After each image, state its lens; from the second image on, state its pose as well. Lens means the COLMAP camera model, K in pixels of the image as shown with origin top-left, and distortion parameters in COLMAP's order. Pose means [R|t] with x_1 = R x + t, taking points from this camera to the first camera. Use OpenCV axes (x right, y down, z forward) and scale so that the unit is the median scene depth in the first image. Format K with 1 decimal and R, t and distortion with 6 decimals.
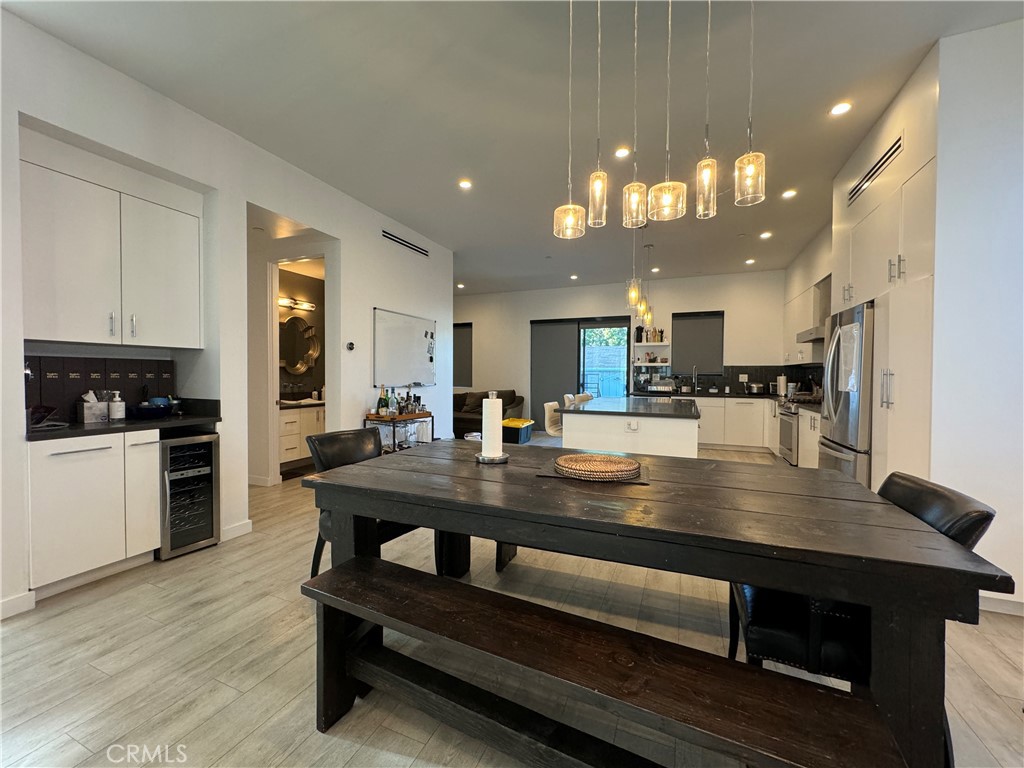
lens RADIAL K [[412.7, 0, 512.0], [0, 412.7, 384.0], [0, 0, 1]] dist [0.001473, 0.000046]
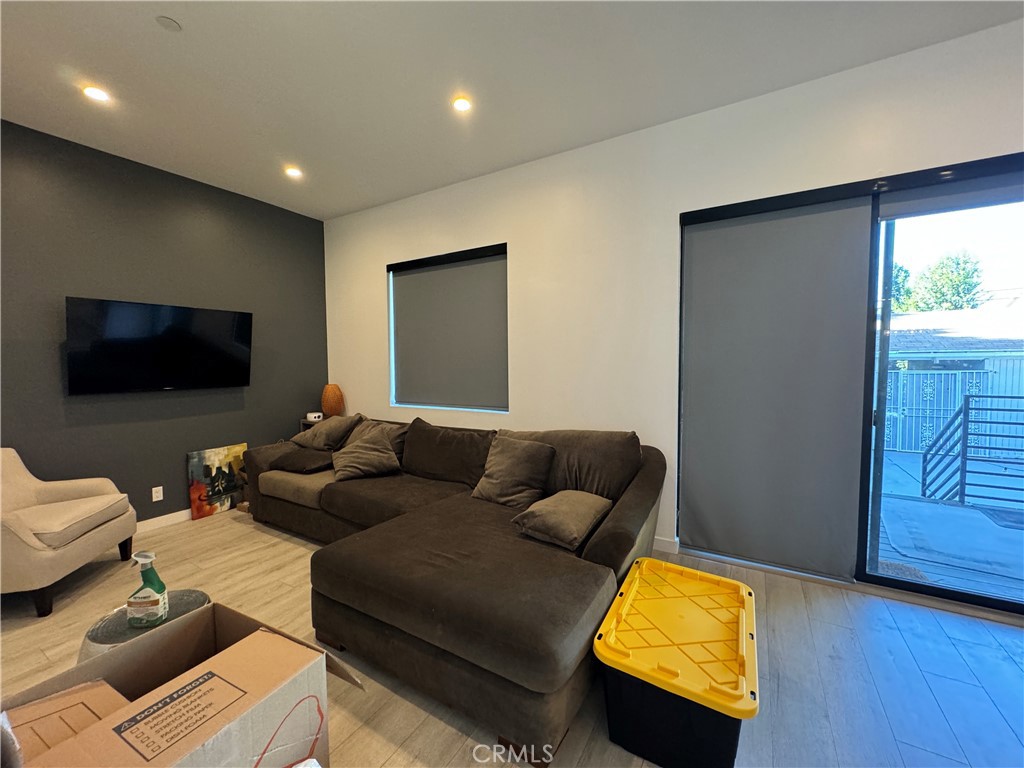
lens RADIAL K [[412.7, 0, 512.0], [0, 412.7, 384.0], [0, 0, 1]] dist [0.001473, 0.000046]
pose [[0.990389, -0.006150, -0.138172, -0.050687], [0.010544, 0.999461, 0.031089, -0.037759], [0.137906, -0.032247, 0.989920, 0.770348]]
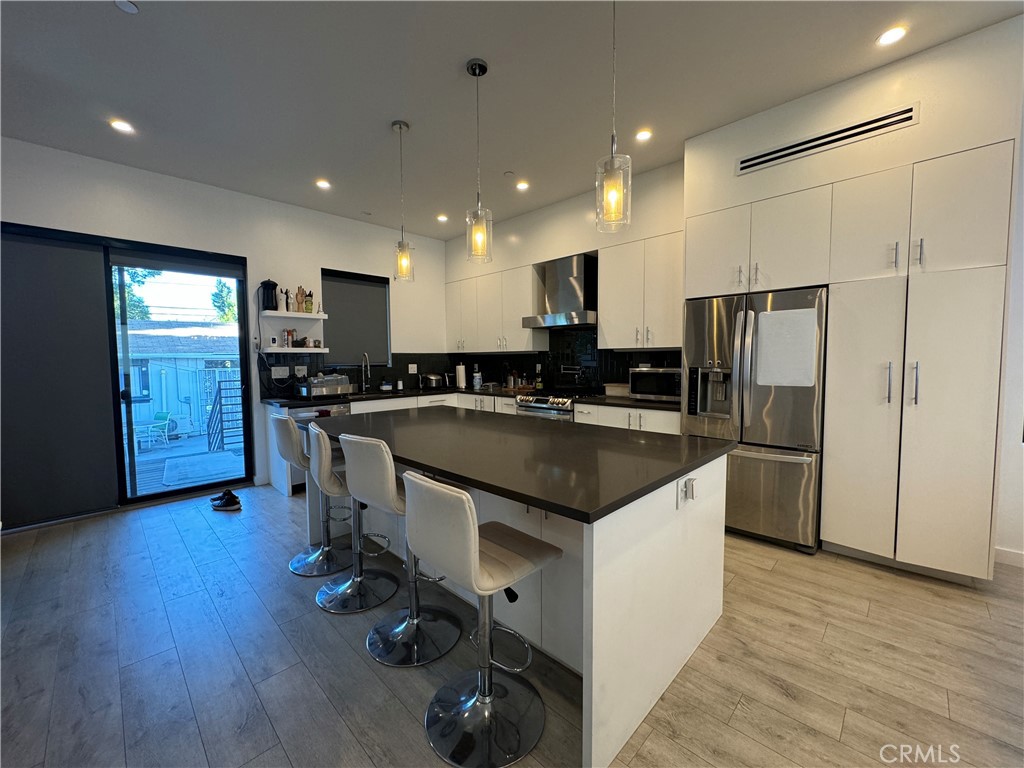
lens RADIAL K [[412.7, 0, 512.0], [0, 412.7, 384.0], [0, 0, 1]] dist [0.001473, 0.000046]
pose [[0.374578, -0.067281, 0.924751, -0.093445], [0.033480, 0.997695, 0.059027, -0.024682], [-0.926591, 0.008851, 0.375967, 0.514515]]
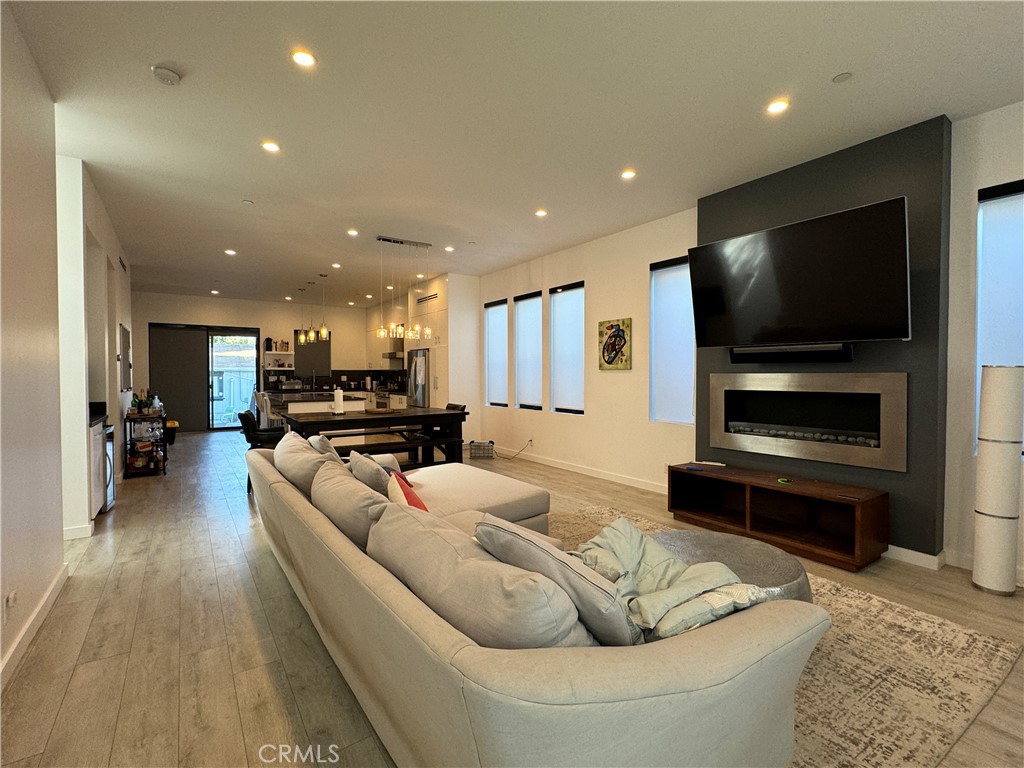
lens RADIAL K [[469.3, 0, 524.8], [0, 469.3, 382.3], [0, 0, 1]] dist [-0.020985, 0.000007]
pose [[0.512019, -0.022168, 0.858688, -0.531194], [0.022437, 0.999671, 0.012429, -0.006217], [-0.858681, 0.012903, 0.512348, -0.402617]]
